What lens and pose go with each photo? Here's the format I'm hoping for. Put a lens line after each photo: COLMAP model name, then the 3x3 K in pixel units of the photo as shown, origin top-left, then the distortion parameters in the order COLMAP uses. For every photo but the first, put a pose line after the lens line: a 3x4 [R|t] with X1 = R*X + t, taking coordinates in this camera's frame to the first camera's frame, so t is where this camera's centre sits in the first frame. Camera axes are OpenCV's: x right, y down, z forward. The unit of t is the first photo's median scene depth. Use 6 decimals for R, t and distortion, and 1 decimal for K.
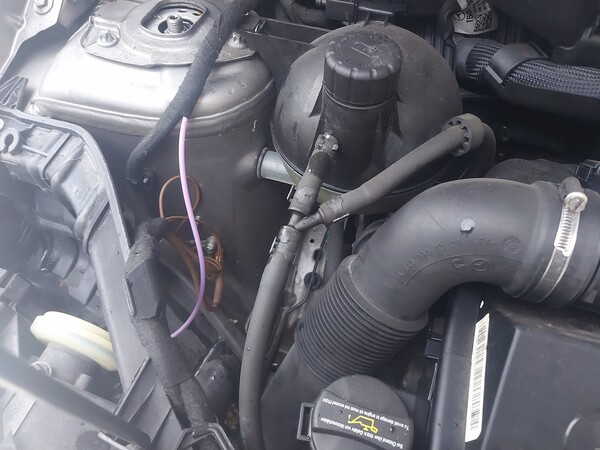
lens RADIAL K [[426.9, 0, 300.1], [0, 426.9, 226.4], [0, 0, 1]] dist [0.097081, -0.100971]
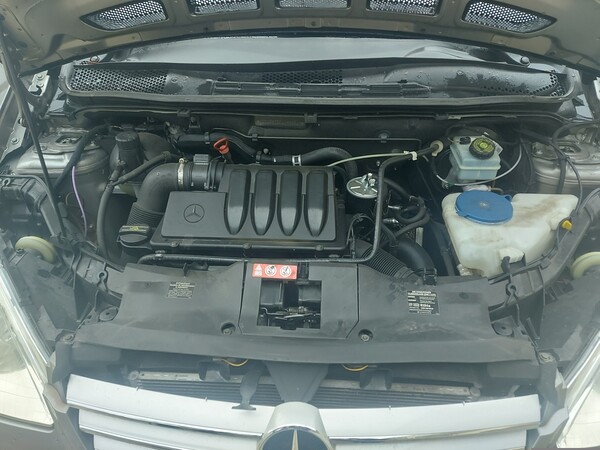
lens RADIAL K [[421.5, 0, 300.0], [0, 421.5, 225.0], [0, 0, 1]] dist [0.087096, -0.091511]
pose [[0.965817, -0.150192, 0.211283, 0.526243], [0.209993, 0.931189, -0.297977, 1.274287], [-0.151991, 0.332159, 0.930897, -1.757653]]
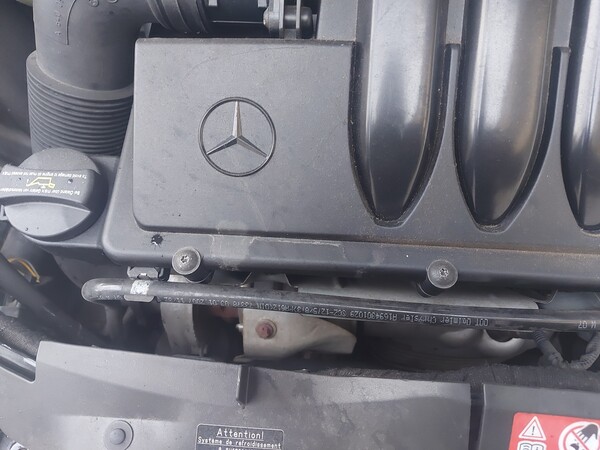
lens RADIAL K [[426.9, 0, 300.1], [0, 426.9, 226.4], [0, 0, 1]] dist [0.097081, -0.100971]
pose [[0.970996, -0.232574, 0.055464, 0.486646], [0.214021, 0.948873, 0.232024, 0.329224], [-0.106591, -0.213424, 0.971128, -0.058869]]
